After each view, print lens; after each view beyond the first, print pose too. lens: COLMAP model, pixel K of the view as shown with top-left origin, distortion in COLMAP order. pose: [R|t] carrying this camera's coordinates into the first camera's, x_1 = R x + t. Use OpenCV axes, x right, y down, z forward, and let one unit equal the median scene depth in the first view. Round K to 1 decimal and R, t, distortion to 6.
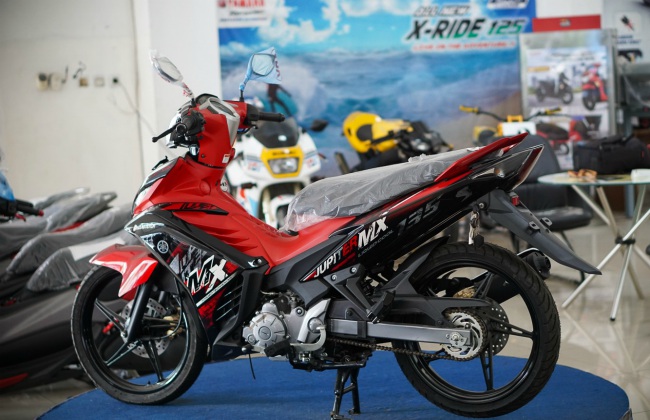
lens RADIAL K [[1472.7, 0, 324.6], [0, 1472.7, 210.4], [0, 0, 1]] dist [-0.032644, 0.000000]
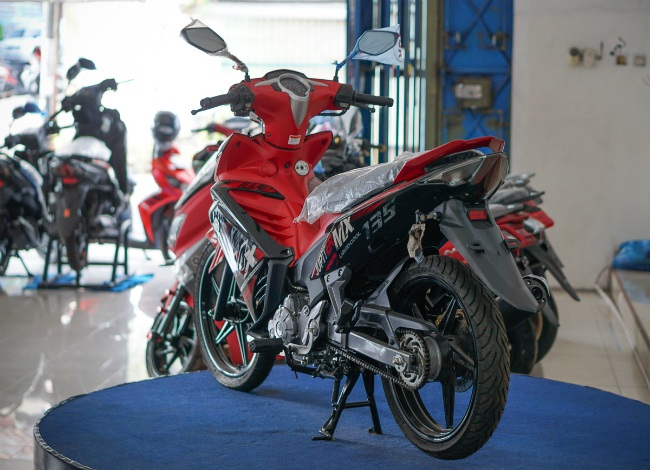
lens RADIAL K [[1628.1, 0, 325.4], [0, 1628.1, 234.7], [0, 0, 1]] dist [-0.052707, 0.000000]
pose [[0.838834, 0.117745, -0.531501, 0.537606], [-0.105561, 0.992979, 0.053376, -0.034810], [0.534054, 0.011333, 0.845374, 0.143396]]
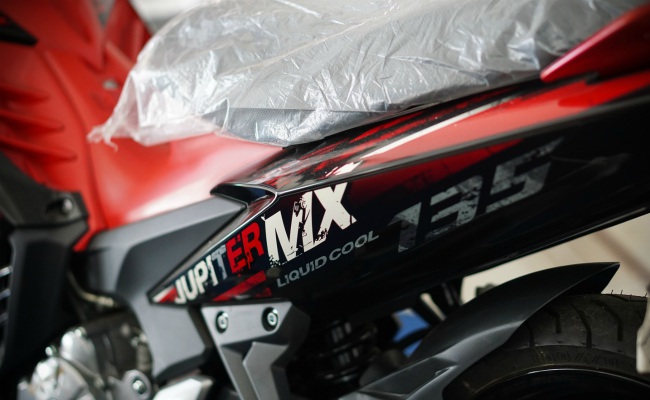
lens RADIAL K [[1443.8, 0, 324.7], [0, 1443.8, 199.9], [0, 0, 1]] dist [0.025373, 0.000000]
pose [[0.948480, 0.157506, -0.274913, 0.103353], [-0.095129, 0.969217, 0.227089, -0.047656], [0.302219, -0.189237, 0.934266, 0.732596]]
